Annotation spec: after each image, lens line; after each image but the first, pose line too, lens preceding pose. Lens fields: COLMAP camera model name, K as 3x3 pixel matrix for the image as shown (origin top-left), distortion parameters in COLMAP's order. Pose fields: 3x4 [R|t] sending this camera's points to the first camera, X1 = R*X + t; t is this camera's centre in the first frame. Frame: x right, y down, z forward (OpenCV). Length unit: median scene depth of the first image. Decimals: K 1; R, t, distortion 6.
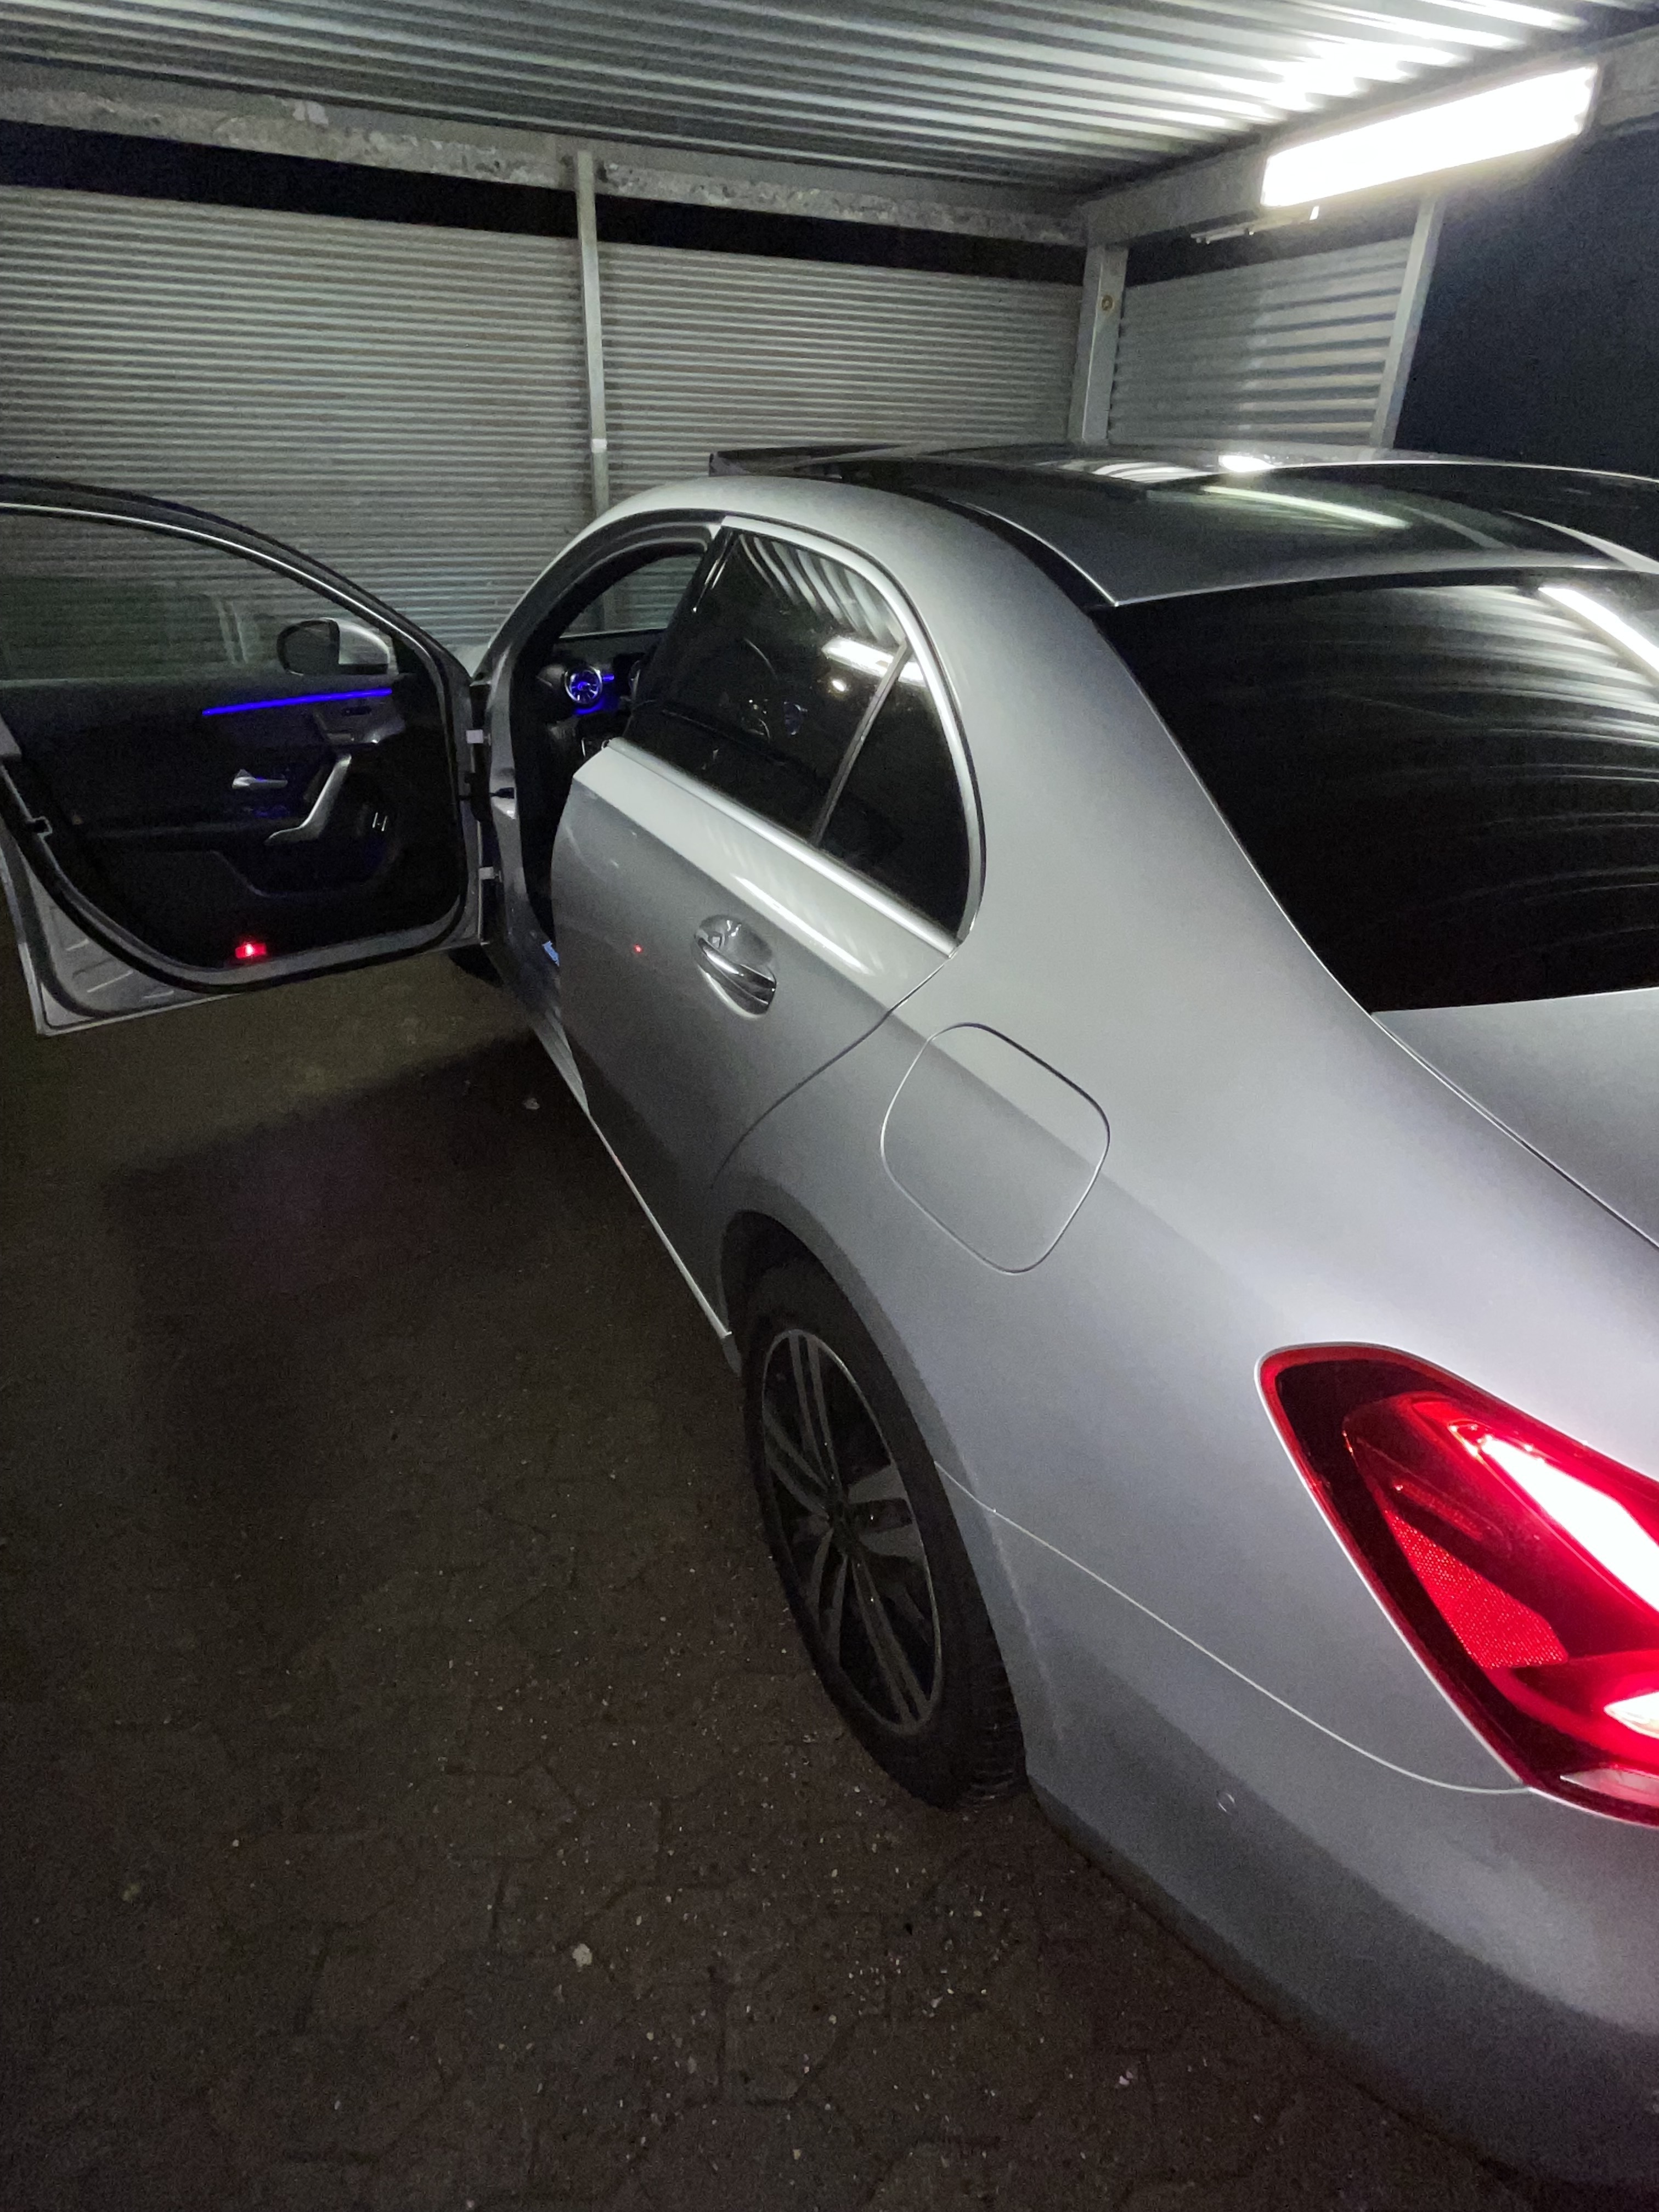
lens RADIAL K [[1143.7, 0, 830.9], [0, 1143.7, 1065.3], [0, 0, 1]] dist [-0.020402, 0.011422]
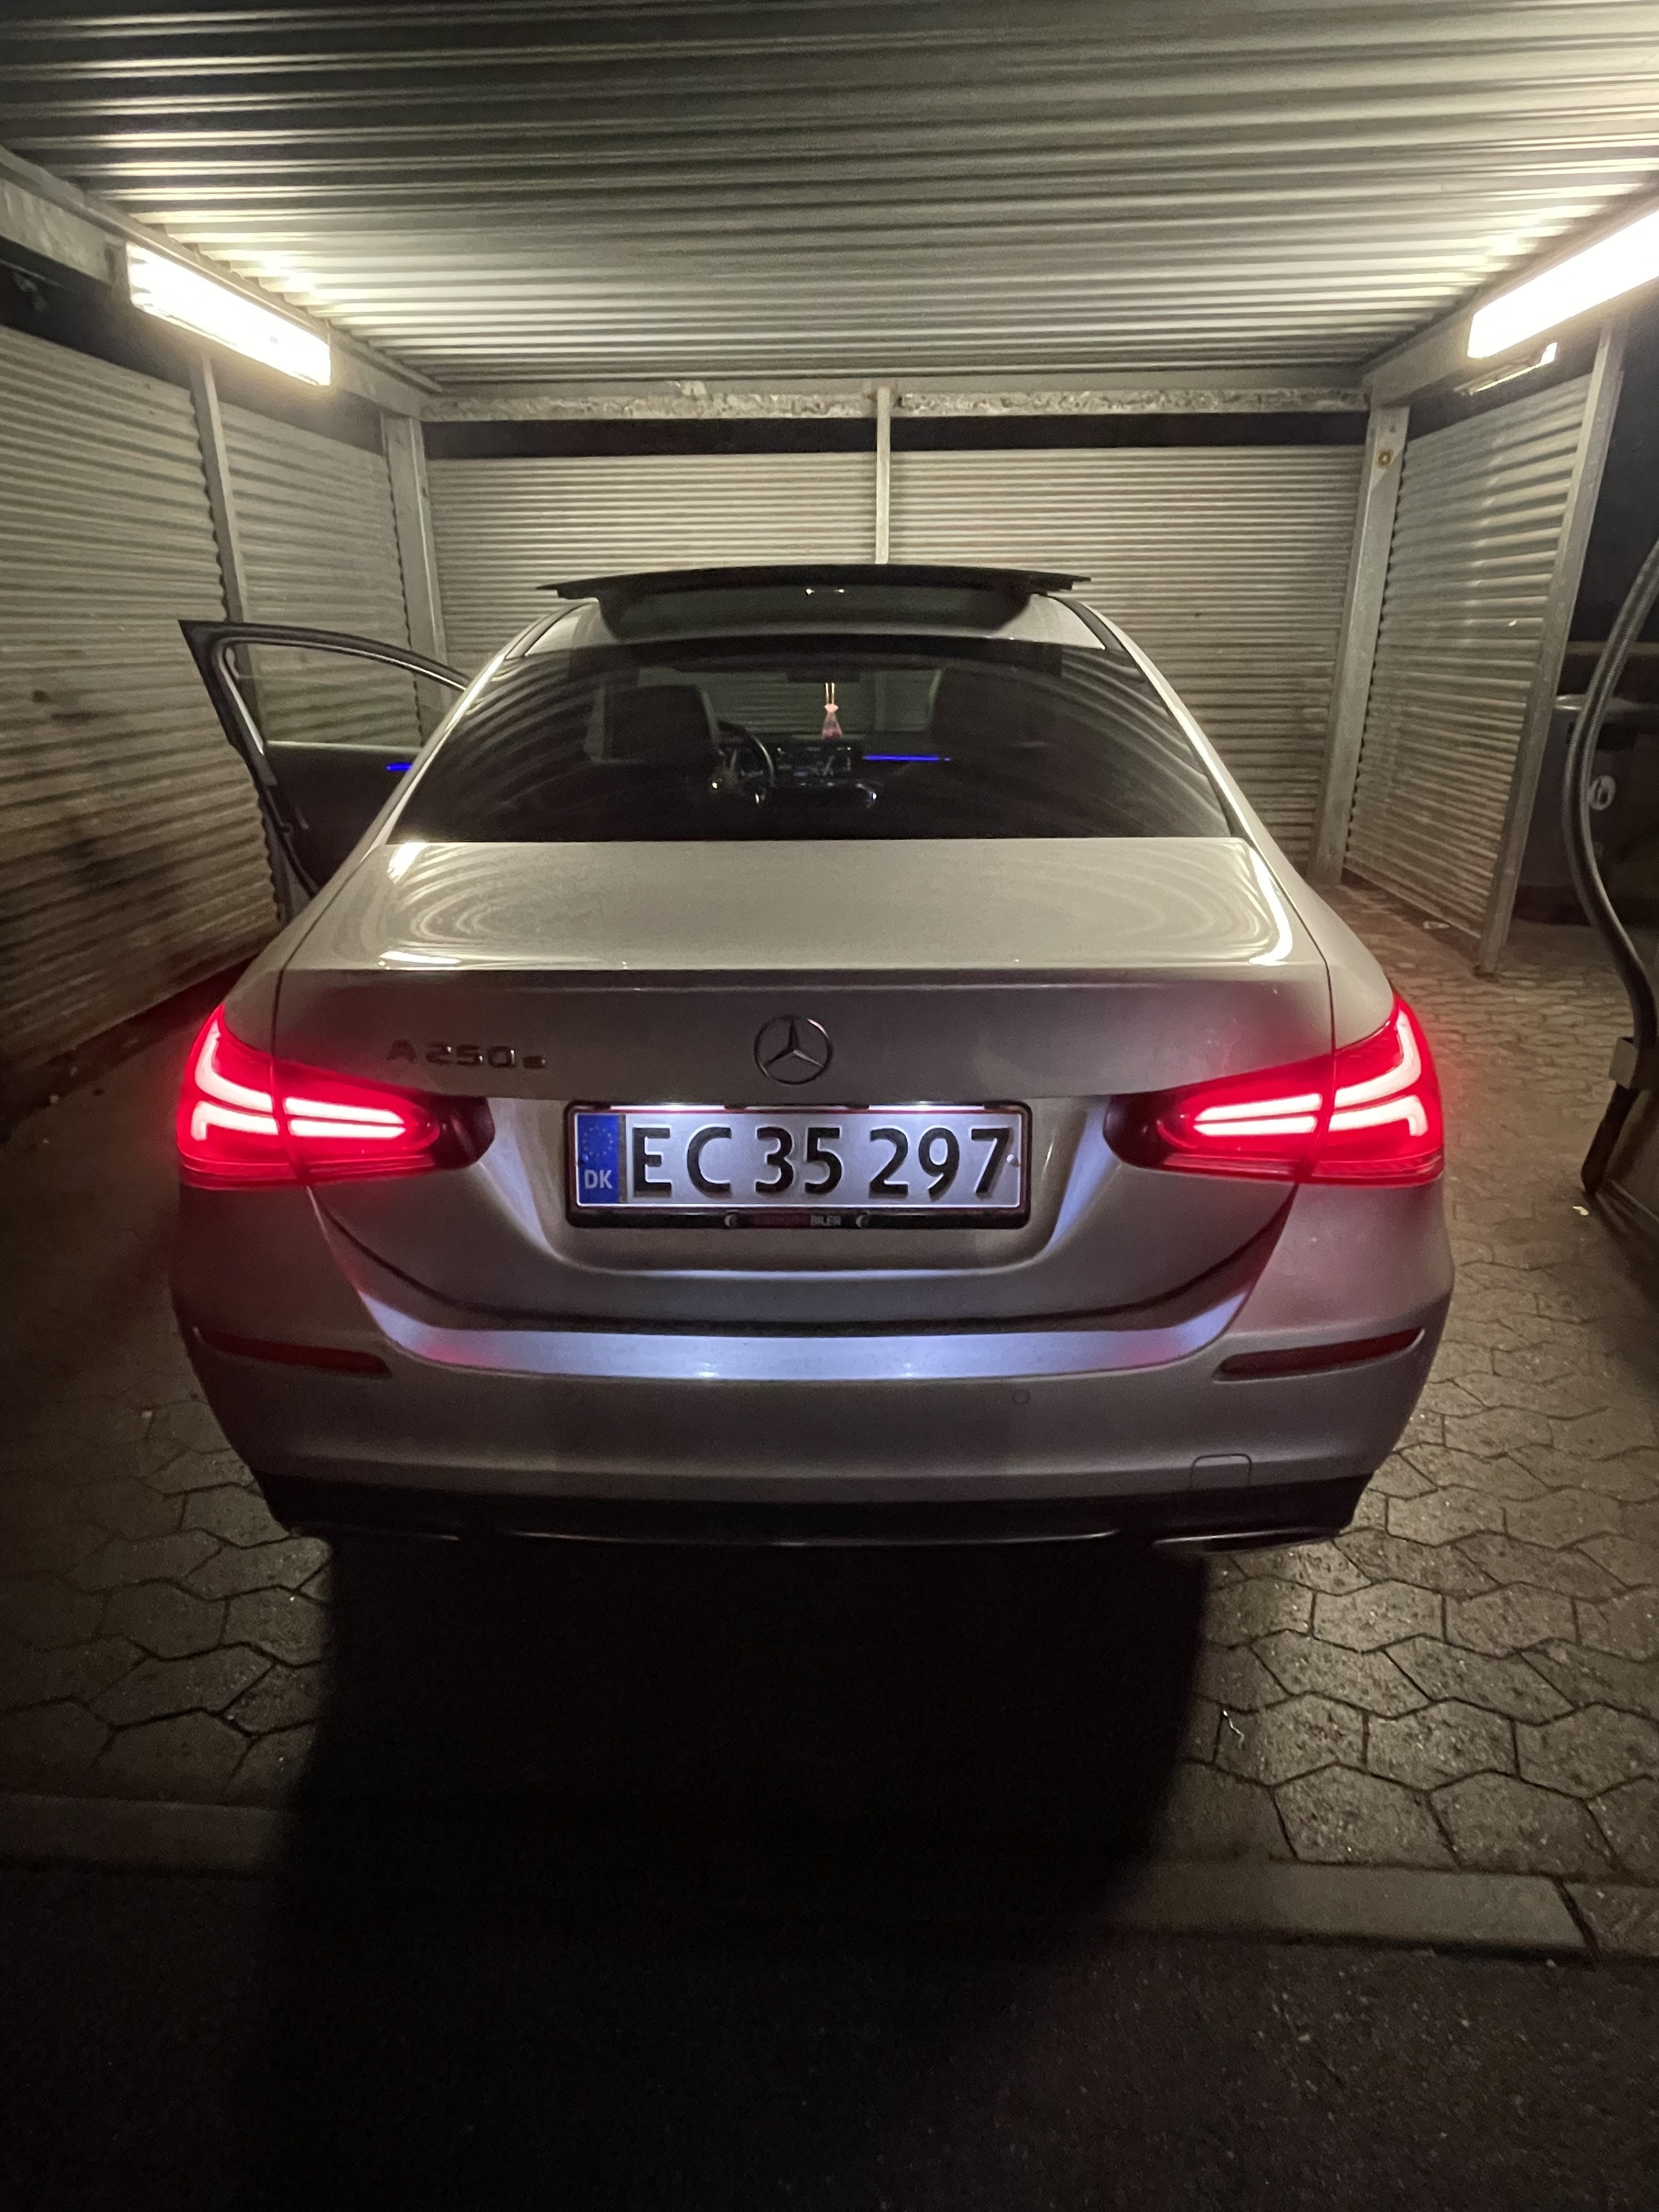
lens RADIAL K [[1143.7, 0, 830.9], [0, 1143.7, 1065.3], [0, 0, 1]] dist [-0.020402, 0.011422]
pose [[0.892253, 0.131465, -0.431974, 0.370423], [-0.186337, 0.978622, -0.087054, 0.058662], [0.411295, 0.158167, 0.897675, -0.049236]]
